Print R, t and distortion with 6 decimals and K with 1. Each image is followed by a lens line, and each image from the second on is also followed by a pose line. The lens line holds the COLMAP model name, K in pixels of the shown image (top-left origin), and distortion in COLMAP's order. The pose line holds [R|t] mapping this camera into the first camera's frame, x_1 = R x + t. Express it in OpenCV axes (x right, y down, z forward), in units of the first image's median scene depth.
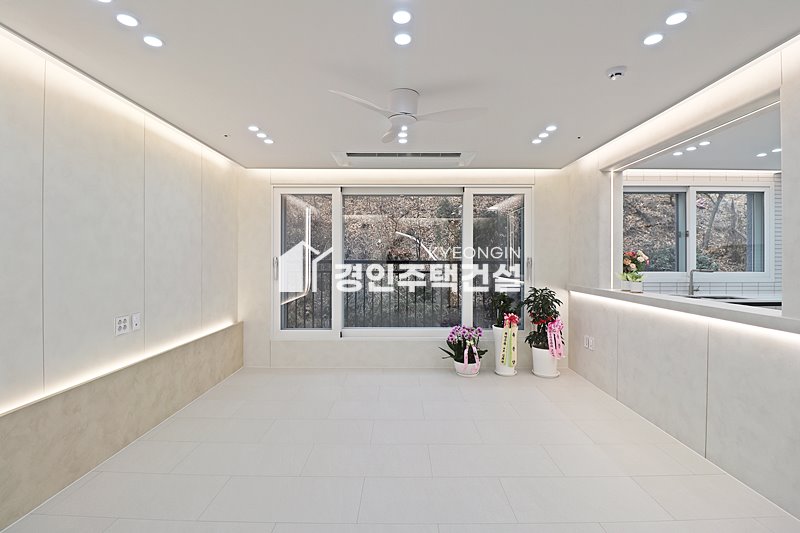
lens RADIAL K [[370.7, 0, 401.1], [0, 370.7, 260.0], [0, 0, 1]] dist [-0.004905, -0.009475]
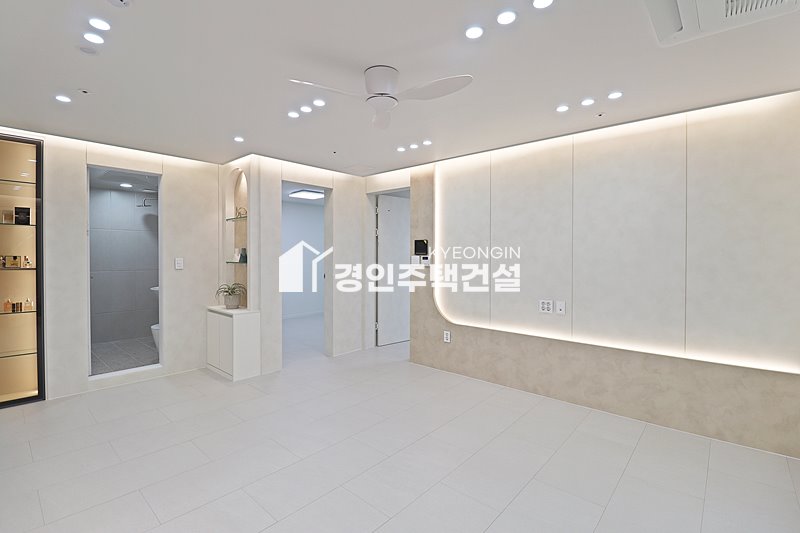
lens RADIAL K [[370.7, 0, 401.1], [0, 370.7, 260.9], [0, 0, 1]] dist [-0.004905, -0.009475]
pose [[-0.663911, 0.007677, -0.747772, 0.370364], [-0.006944, 0.999841, 0.016430, -0.003128], [0.747780, 0.016101, -0.663752, 0.936054]]
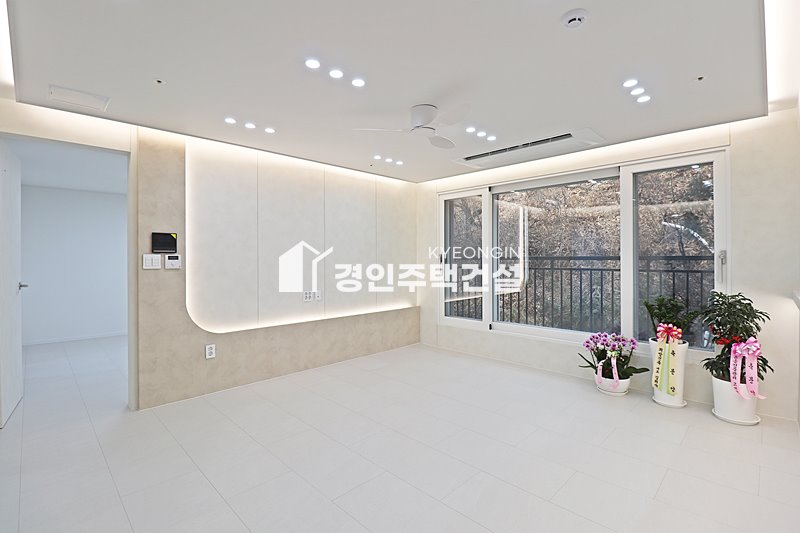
lens RADIAL K [[370.7, 0, 401.1], [0, 370.7, 258.5], [0, 0, 1]] dist [-0.004905, -0.009475]
pose [[0.709092, -0.004619, -0.705101, 0.436304], [0.002562, 0.999989, -0.003973, 0.011738], [0.705112, 0.001011, 0.709095, 0.079047]]
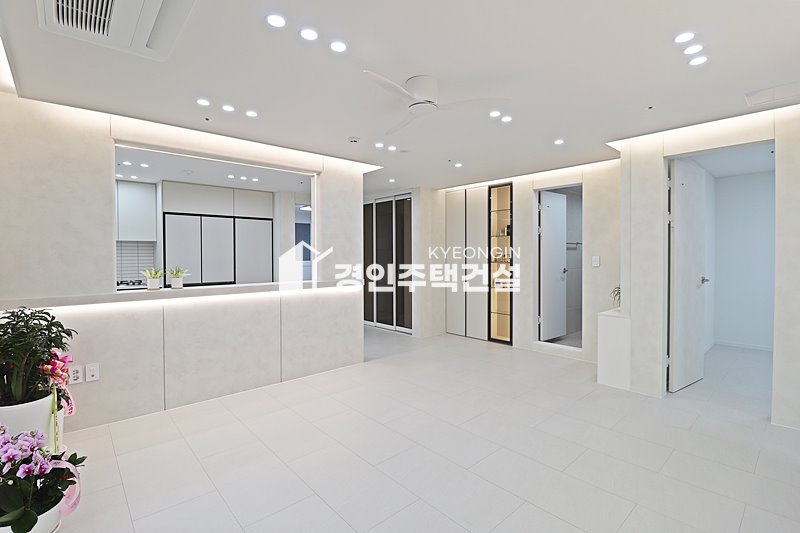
lens RADIAL K [[370.7, 0, 396.5], [0, 370.7, 262.0], [0, 0, 1]] dist [-0.004905, -0.009475]
pose [[-0.663735, -0.013050, 0.747854, -0.385286], [0.005534, 0.999735, 0.022357, -0.001123], [-0.747948, 0.018977, -0.663486, 0.971334]]
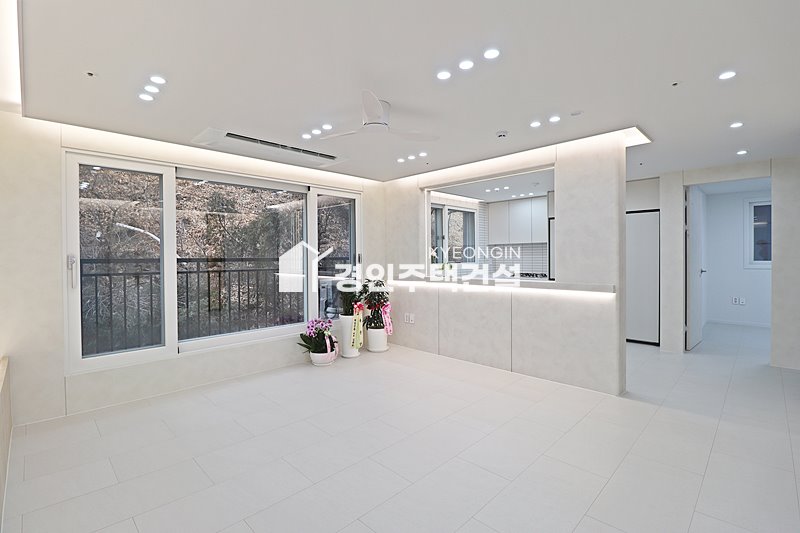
lens RADIAL K [[370.7, 0, 398.3], [0, 370.7, 263.7], [0, 0, 1]] dist [-0.004905, -0.009475]
pose [[0.706561, -0.021161, 0.707335, -0.424274], [0.012244, 0.999769, 0.017680, 0.005366], [-0.707546, -0.003831, 0.706657, 0.097045]]
